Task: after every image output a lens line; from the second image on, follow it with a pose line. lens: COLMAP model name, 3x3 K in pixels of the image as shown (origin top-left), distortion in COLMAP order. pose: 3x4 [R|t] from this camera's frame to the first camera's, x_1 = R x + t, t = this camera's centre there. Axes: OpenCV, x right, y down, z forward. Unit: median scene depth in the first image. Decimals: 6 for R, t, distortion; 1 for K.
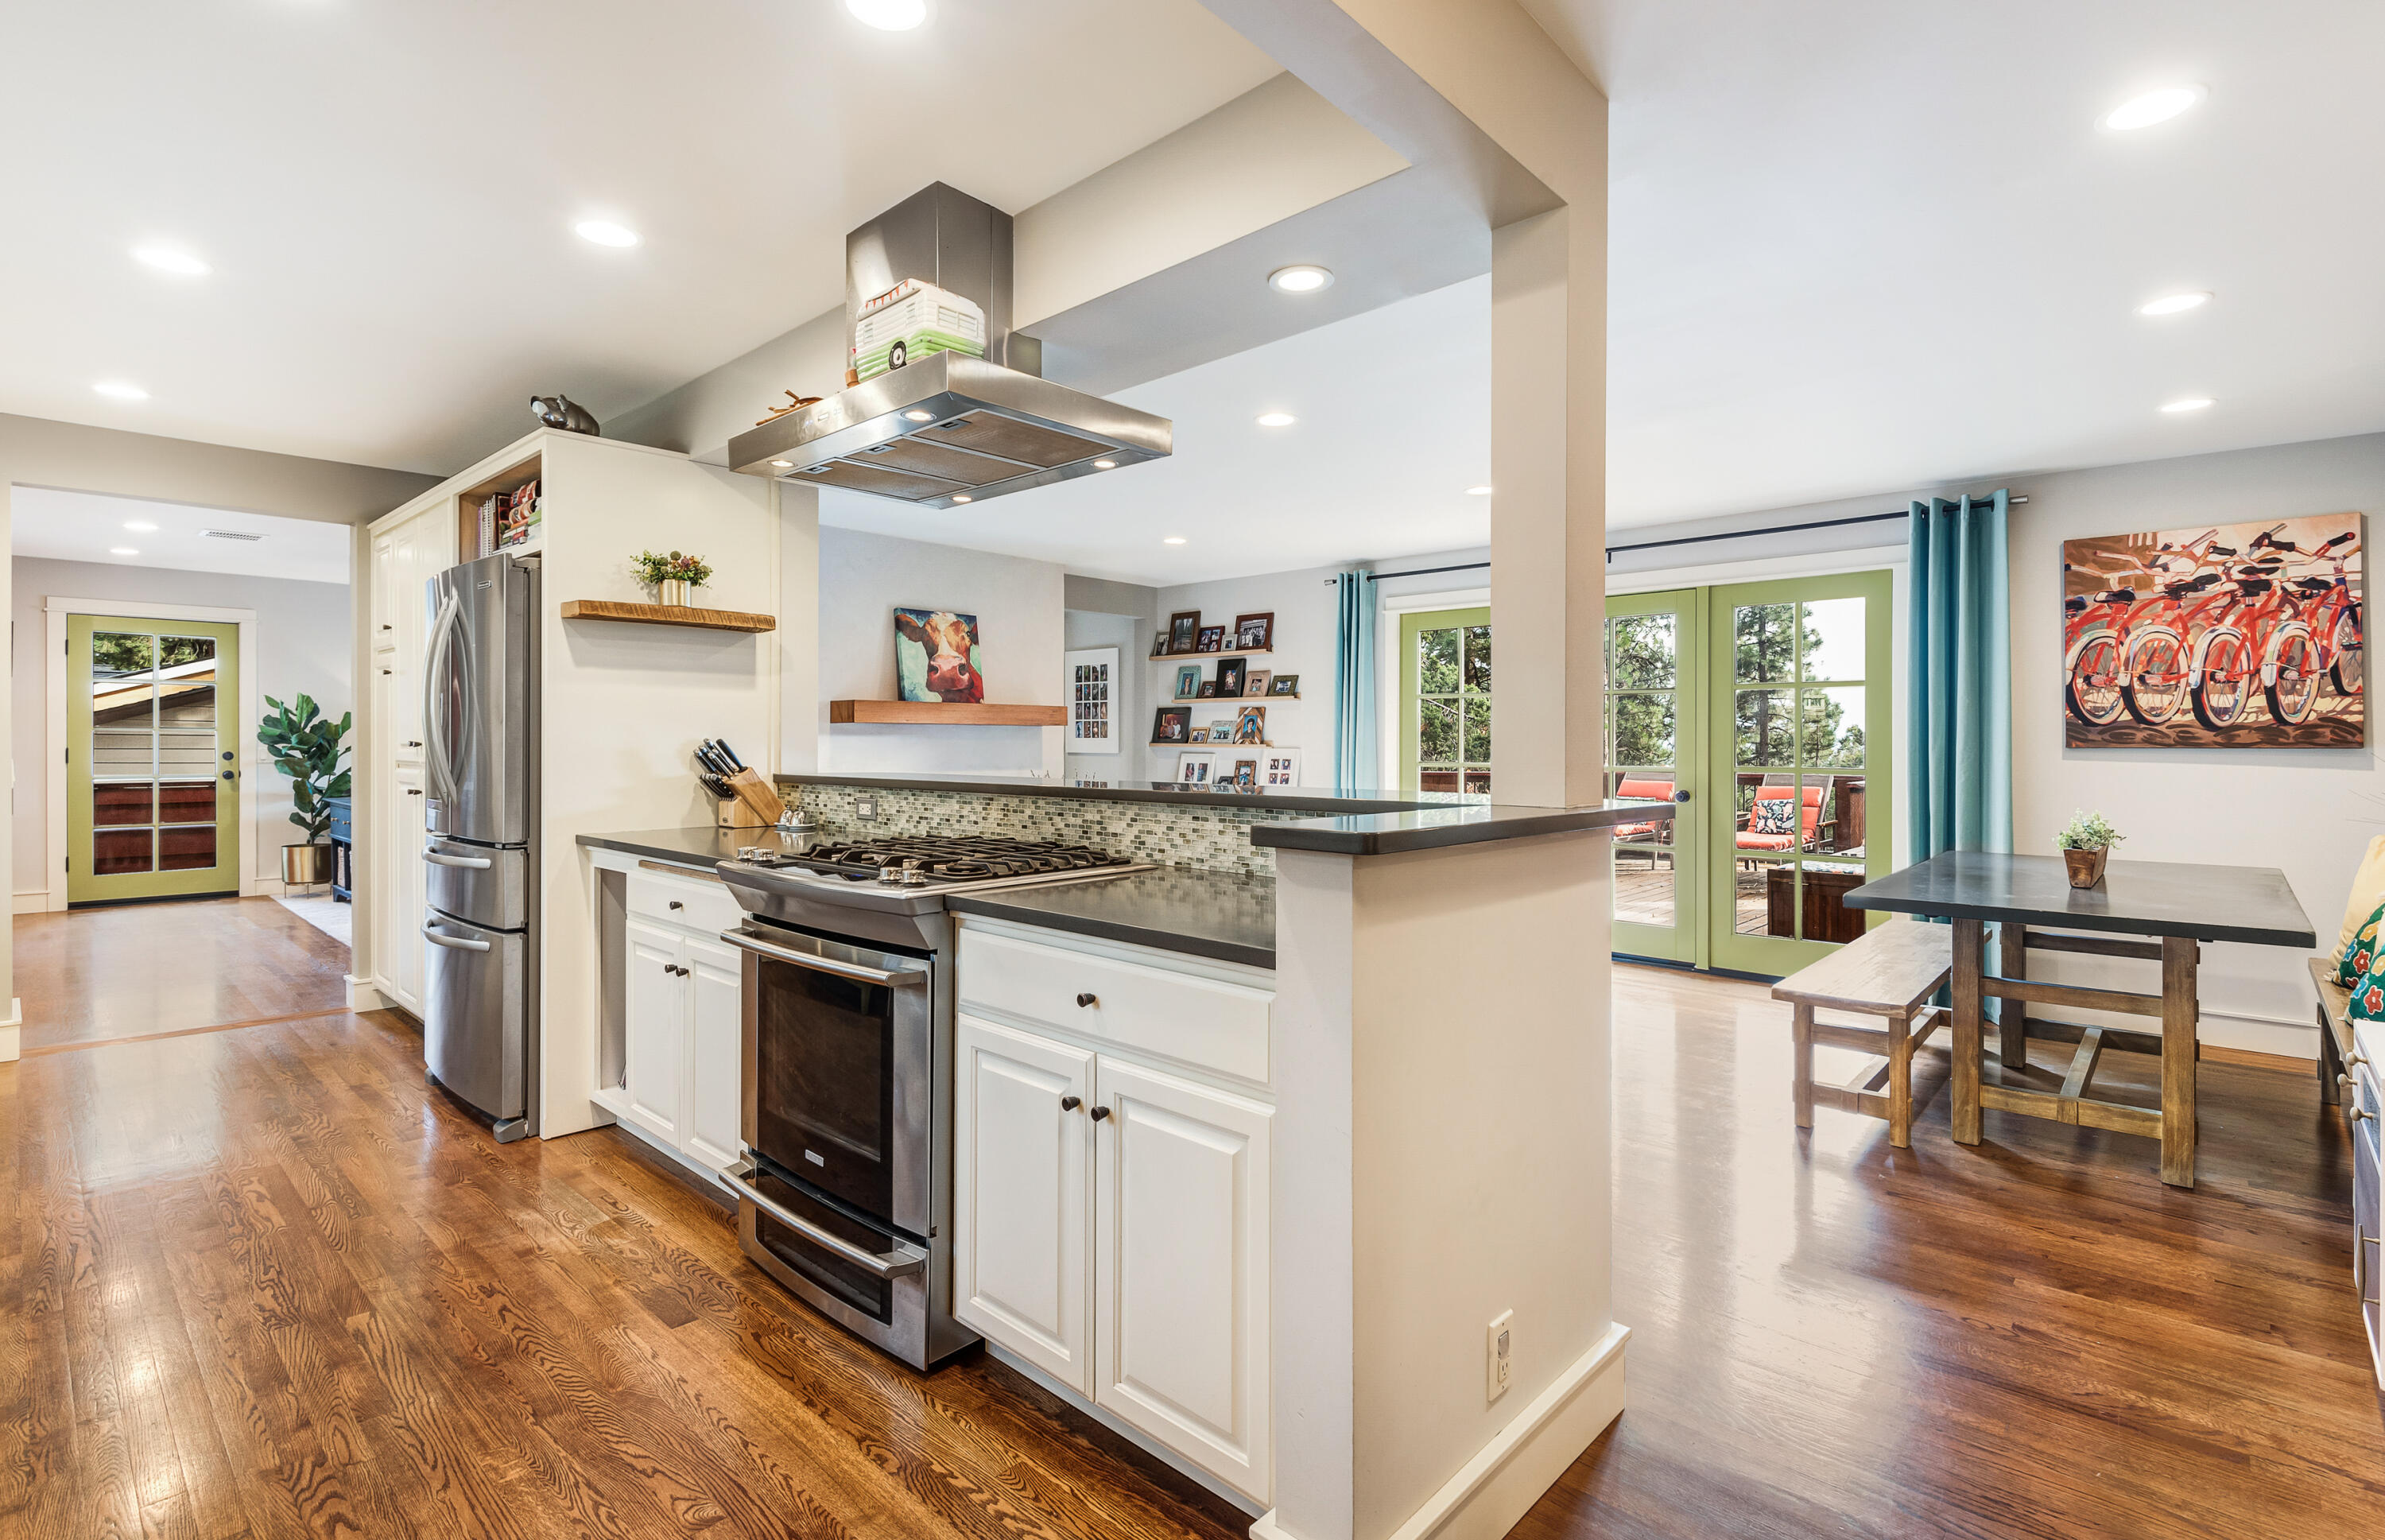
lens RADIAL K [[1098.8, 0, 1192.5], [0, 1098.8, 770.0], [0, 0, 1]] dist [0.019651, -0.014565]
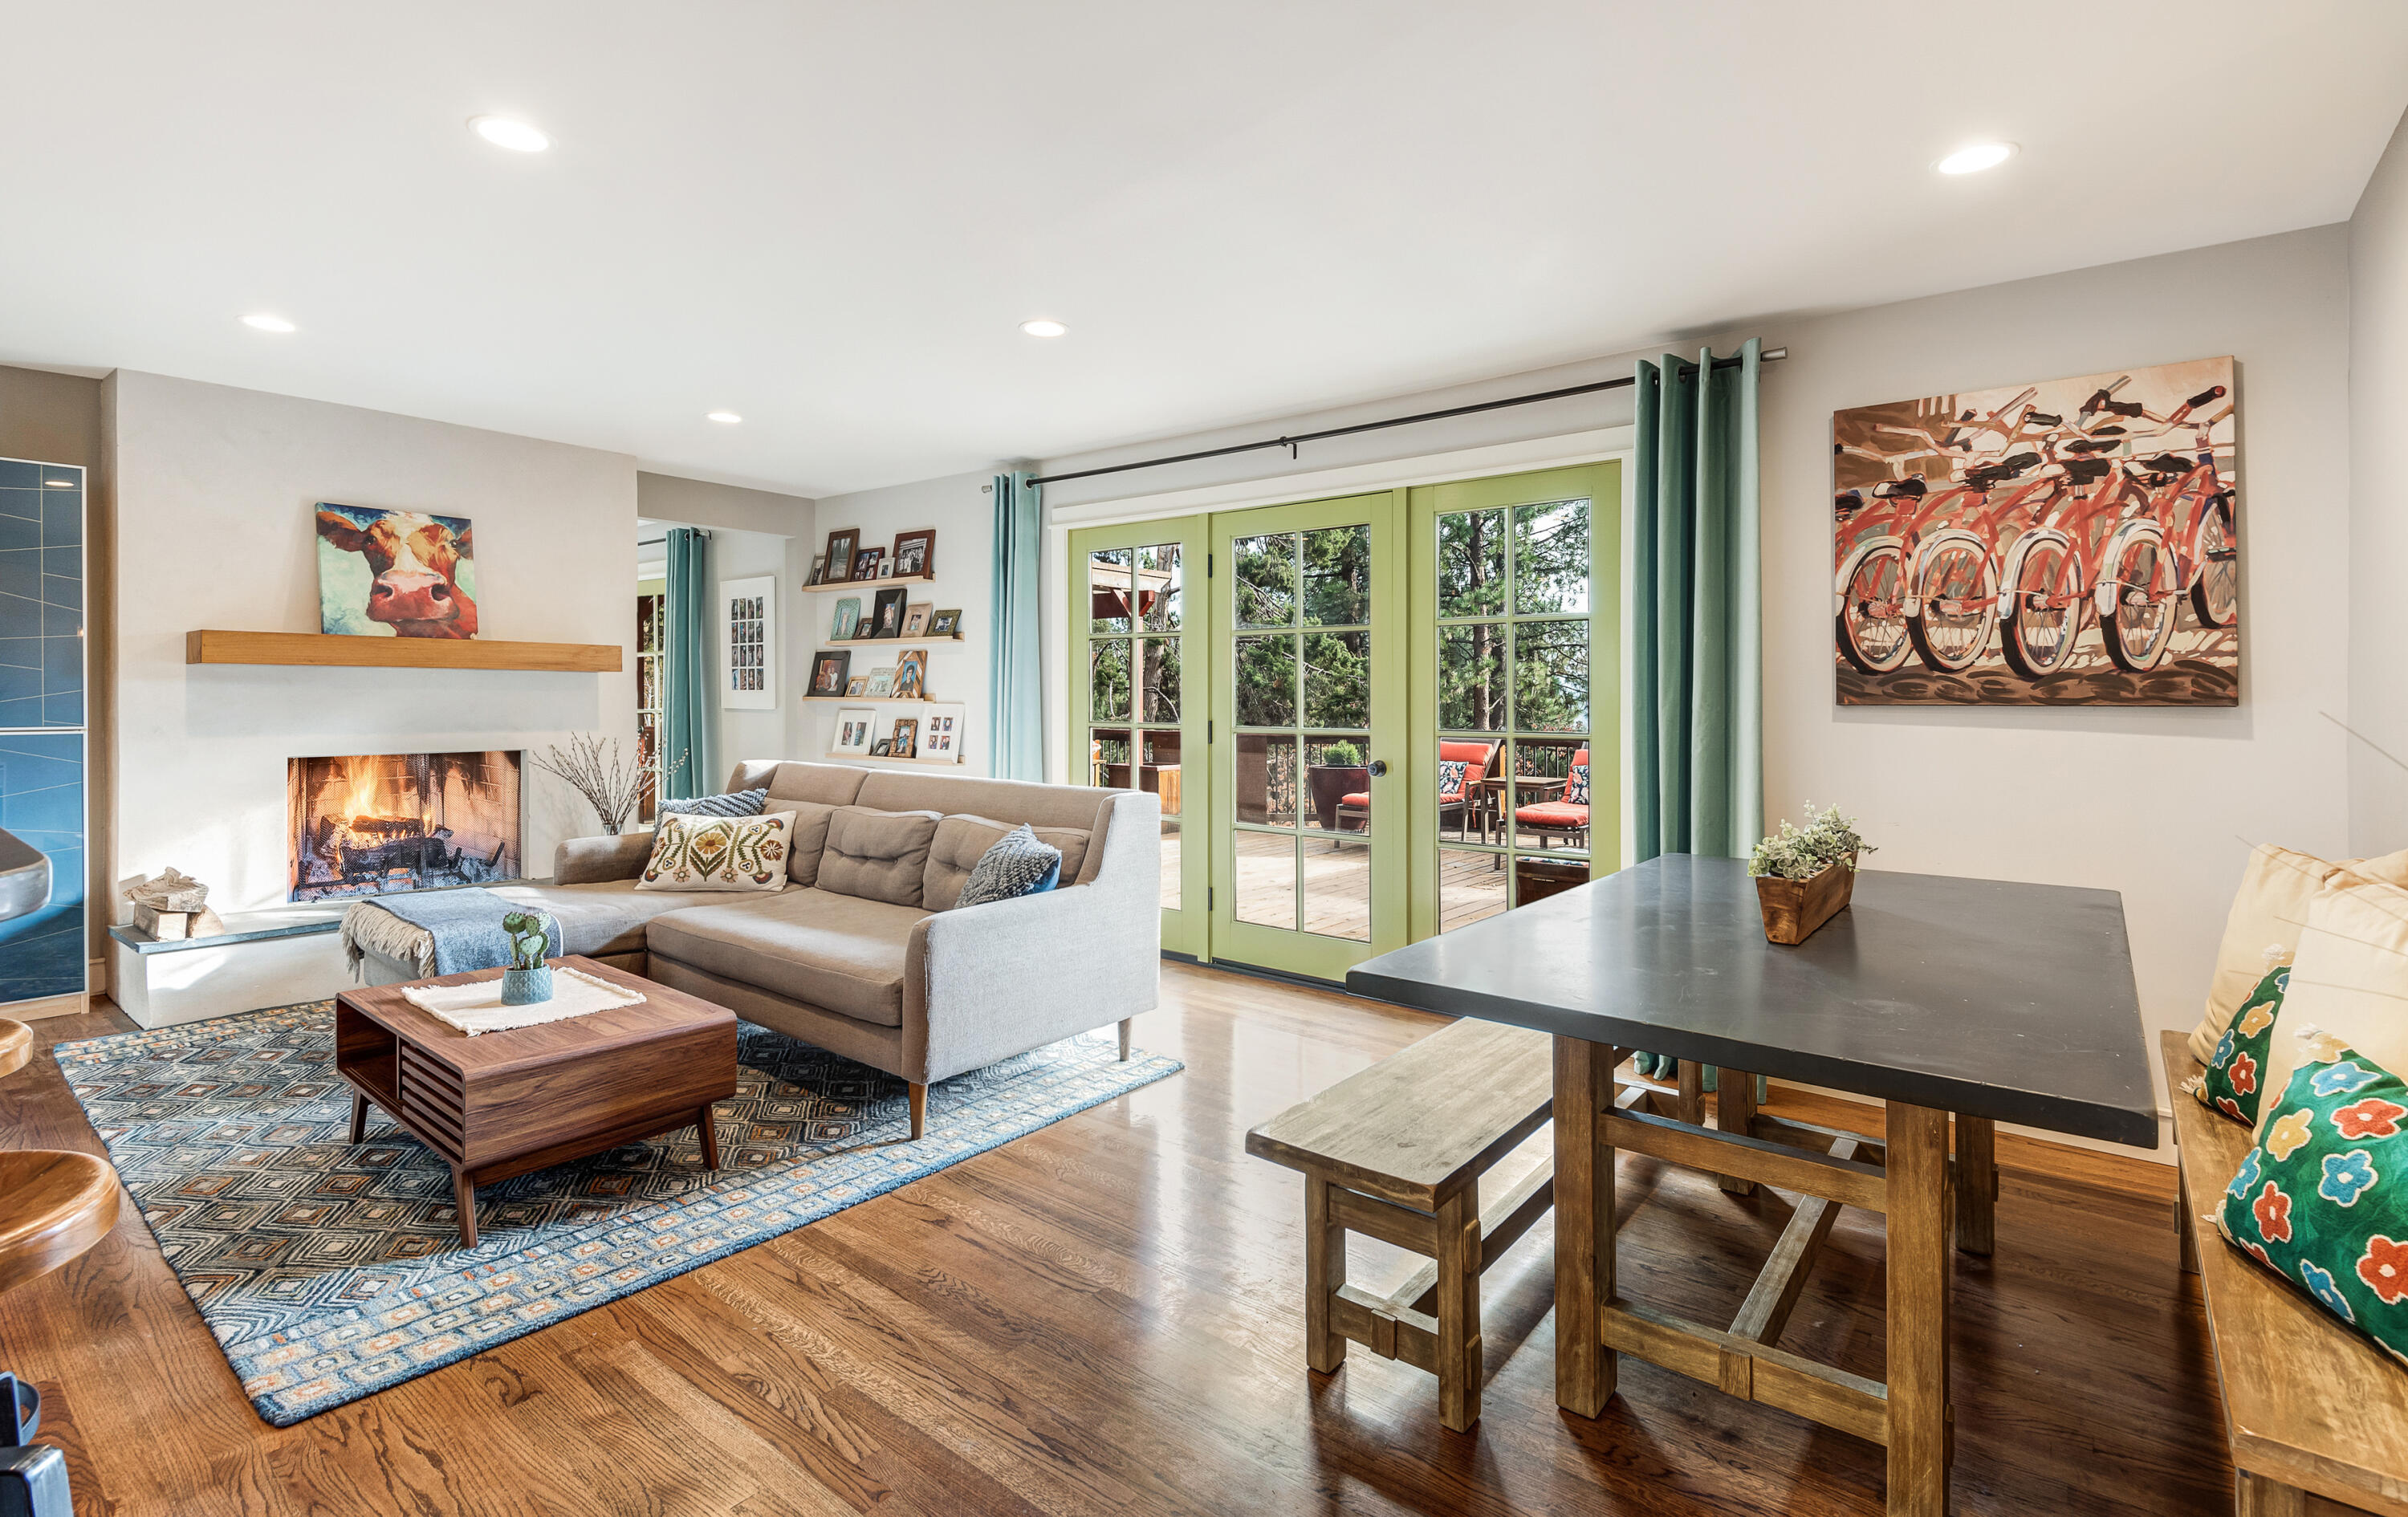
lens RADIAL K [[1110.7, 0, 1210.6], [0, 1110.7, 720.4], [0, 0, 1]] dist [0.041857, -0.026966]
pose [[0.996724, 0.001643, 0.080862, 0.337393], [-0.001196, 0.999984, -0.005580, -0.005759], [-0.080870, 0.005465, 0.996710, 0.322490]]
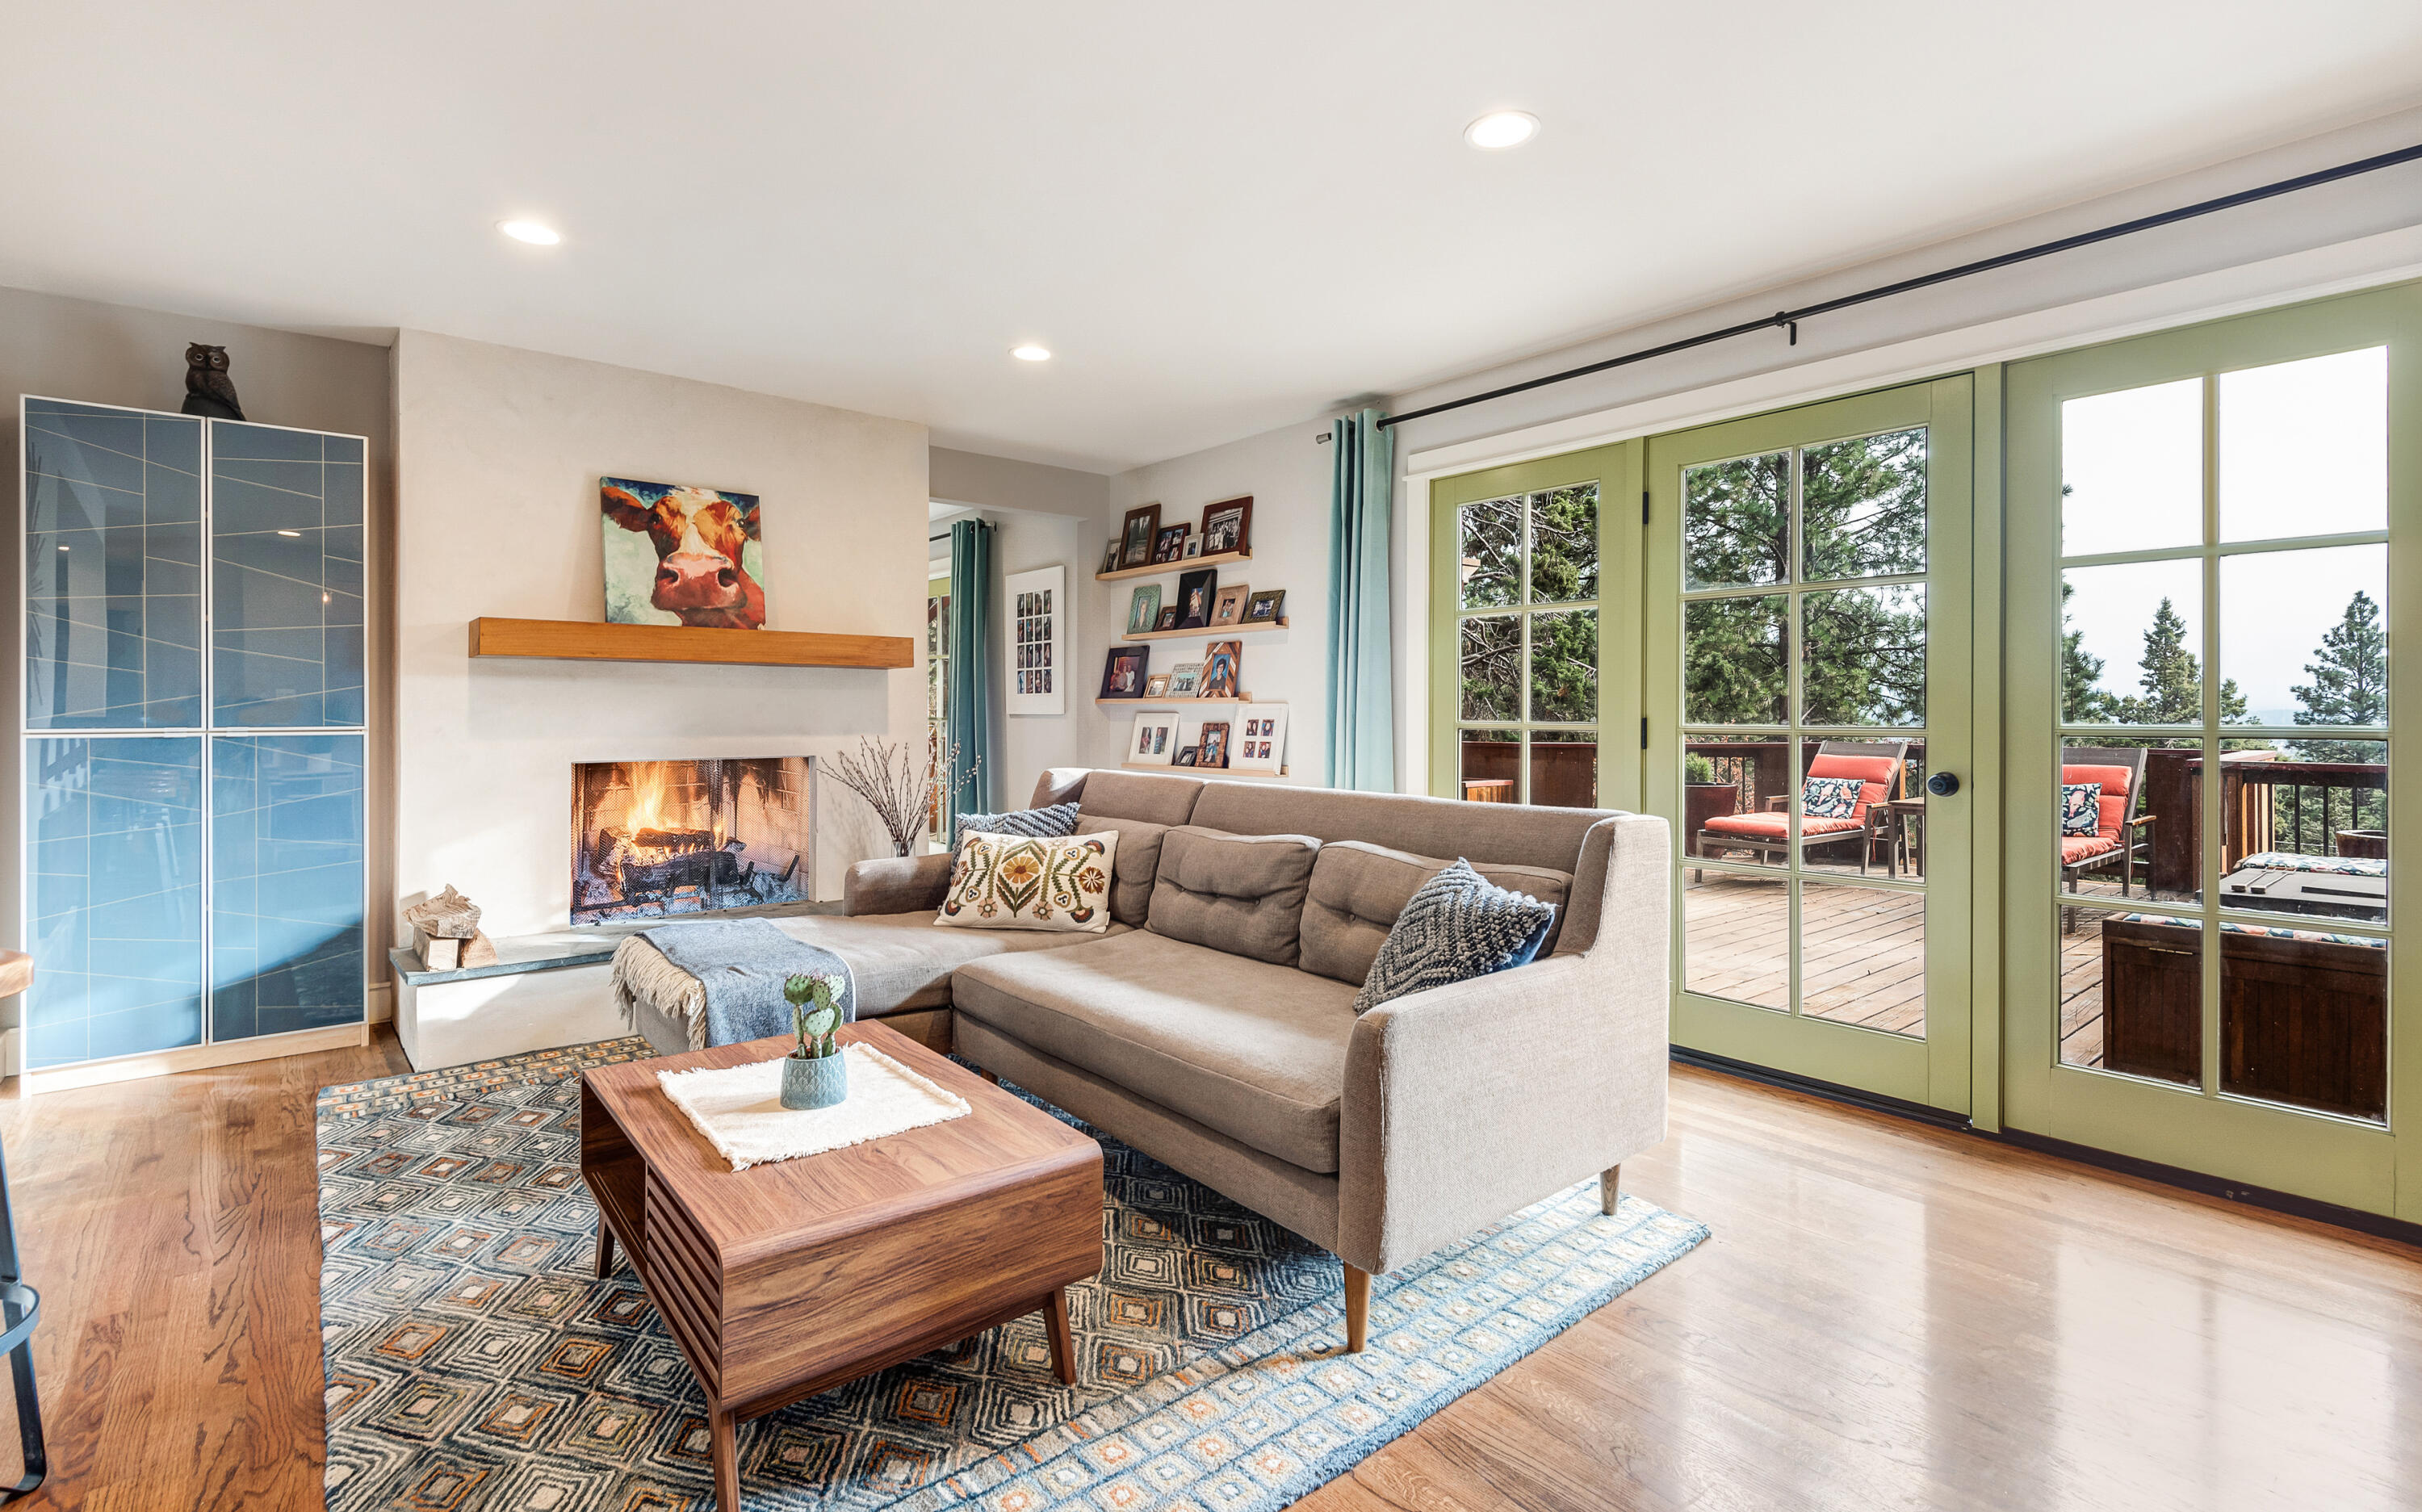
lens RADIAL K [[1111.0, 0, 1220.3], [0, 1111.0, 723.6], [0, 0, 1]] dist [0.045588, -0.031551]
pose [[0.993146, -0.000909, -0.116879, 0.218239], [-0.001225, 0.999834, -0.018184, 0.007337], [0.116876, 0.018203, 0.992980, 0.559218]]
